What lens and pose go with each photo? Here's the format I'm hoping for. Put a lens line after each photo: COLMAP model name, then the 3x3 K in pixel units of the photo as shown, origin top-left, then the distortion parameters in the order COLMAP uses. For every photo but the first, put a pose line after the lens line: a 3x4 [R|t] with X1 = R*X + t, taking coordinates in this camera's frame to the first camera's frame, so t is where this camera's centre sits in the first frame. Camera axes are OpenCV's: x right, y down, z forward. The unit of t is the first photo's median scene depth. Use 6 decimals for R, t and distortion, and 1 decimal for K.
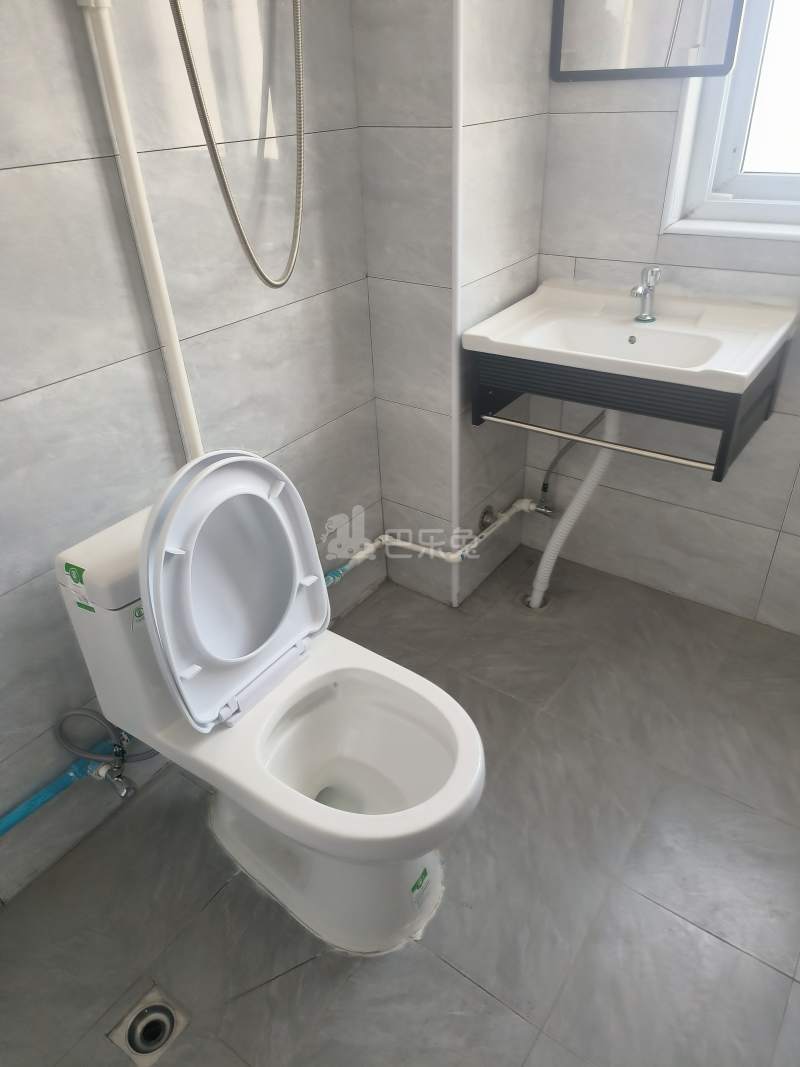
lens RADIAL K [[706.5, 0, 427.1], [0, 706.5, 536.1], [0, 0, 1]] dist [0.096110, -0.079142]
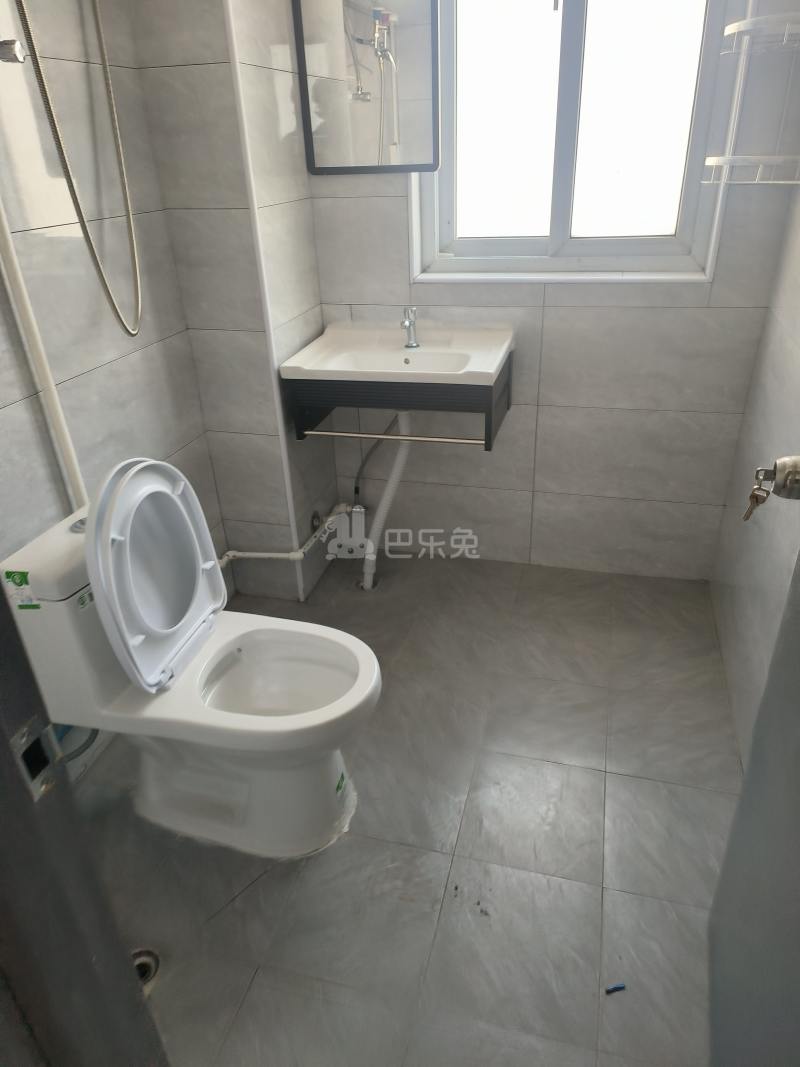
lens RADIAL K [[706.5, 0, 427.1], [0, 706.5, 536.1], [0, 0, 1]] dist [0.096110, -0.079142]
pose [[0.932368, -0.169347, 0.319392, -0.163090], [0.195133, 0.979487, -0.050291, 0.123416], [-0.304323, 0.109214, 0.946287, -0.233379]]
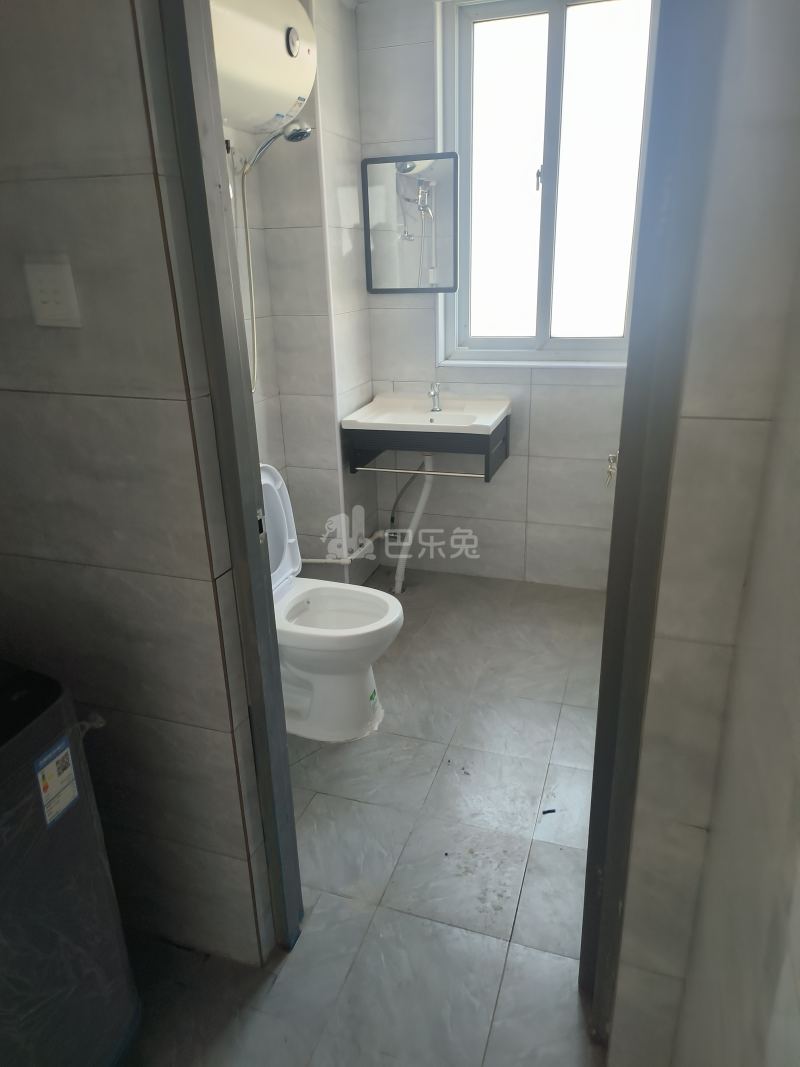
lens RADIAL K [[712.3, 0, 437.2], [0, 712.3, 547.1], [0, 0, 1]] dist [0.069098, -0.000012]
pose [[0.948089, -0.106515, 0.299637, -0.300100], [0.162470, 0.972225, -0.168470, 0.372394], [-0.273370, 0.208407, 0.939061, -0.691394]]
